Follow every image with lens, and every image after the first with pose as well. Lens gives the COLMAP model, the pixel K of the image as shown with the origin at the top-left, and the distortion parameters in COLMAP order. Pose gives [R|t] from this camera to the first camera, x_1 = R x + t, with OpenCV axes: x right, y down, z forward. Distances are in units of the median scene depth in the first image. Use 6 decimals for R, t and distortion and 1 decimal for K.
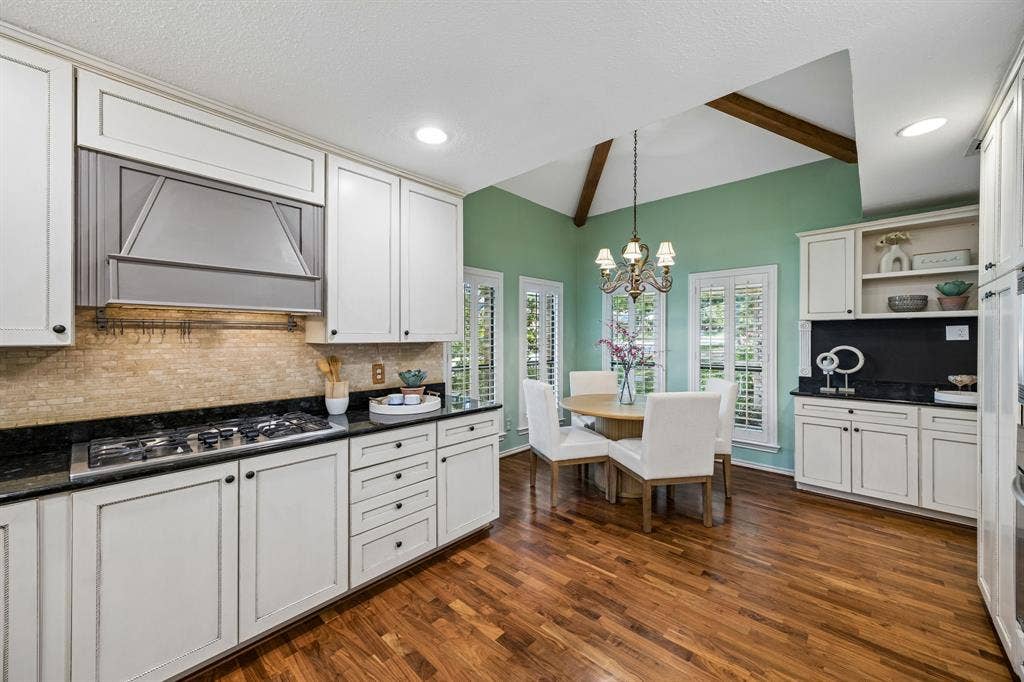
lens RADIAL K [[394.3, 0, 519.5], [0, 394.3, 338.9], [0, 0, 1]] dist [-0.003176, -0.000251]
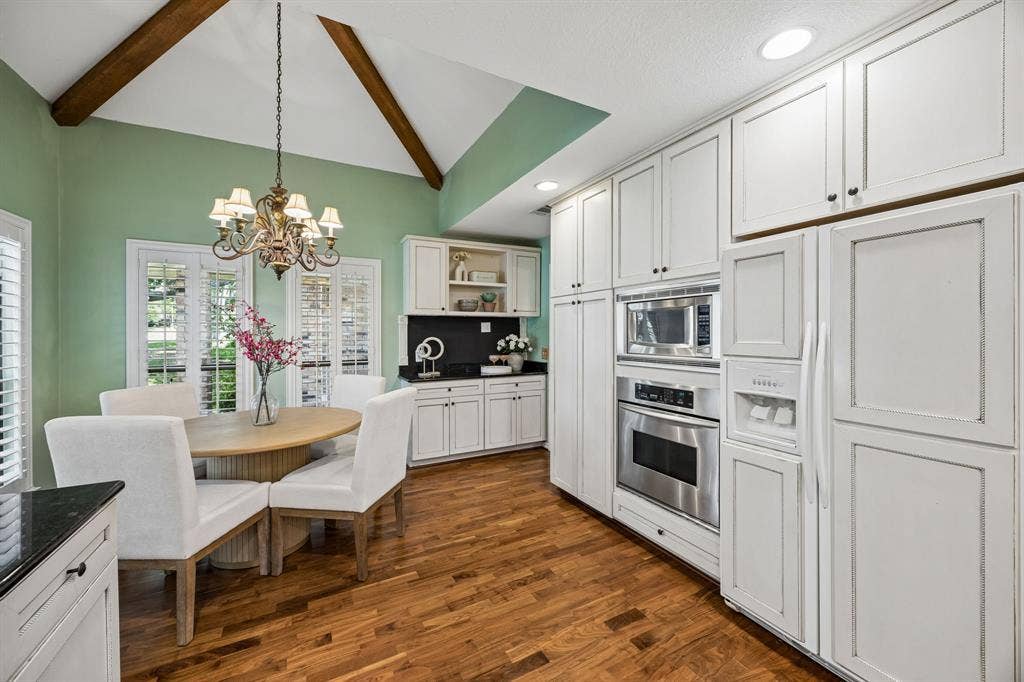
lens RADIAL K [[394.3, 0, 515.6], [0, 394.3, 334.1], [0, 0, 1]] dist [-0.003176, -0.000251]
pose [[0.319848, -0.002177, 0.947466, -0.268396], [0.004461, 0.999990, 0.000792, 0.010041], [-0.947458, 0.003973, 0.319855, 0.406659]]
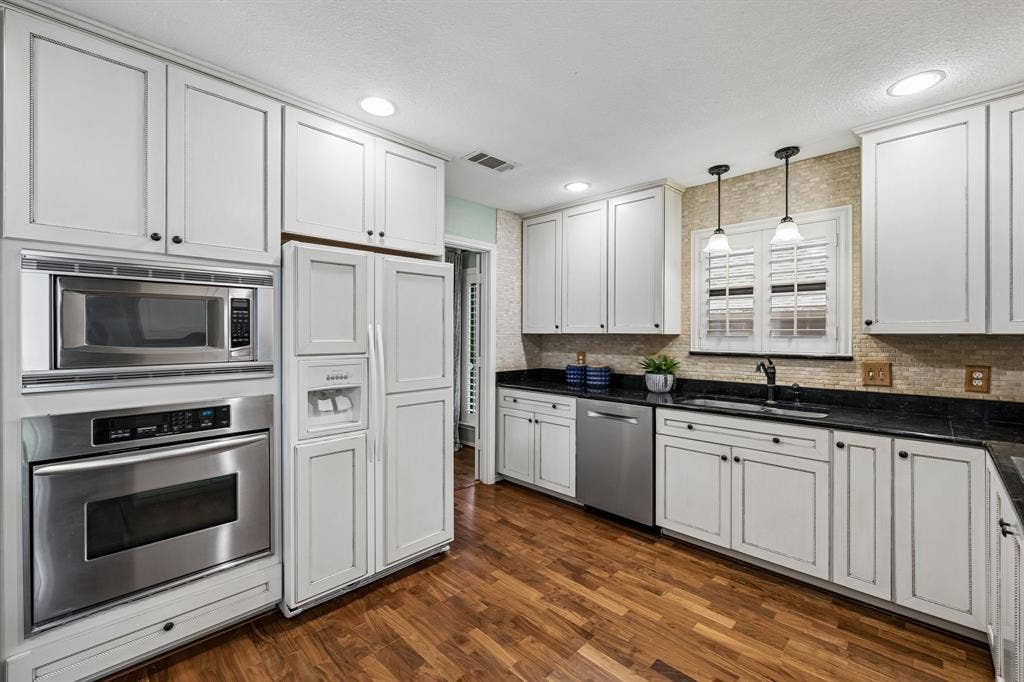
lens RADIAL K [[432.2, 0, 509.9], [0, 432.2, 336.0], [0, 0, 1]] dist [0.000599, 0.000100]
pose [[-0.999517, -0.000435, 0.031075, 0.056512], [-0.000198, 0.999971, 0.007654, 0.010984], [-0.031077, 0.007644, -0.999488, 0.901234]]
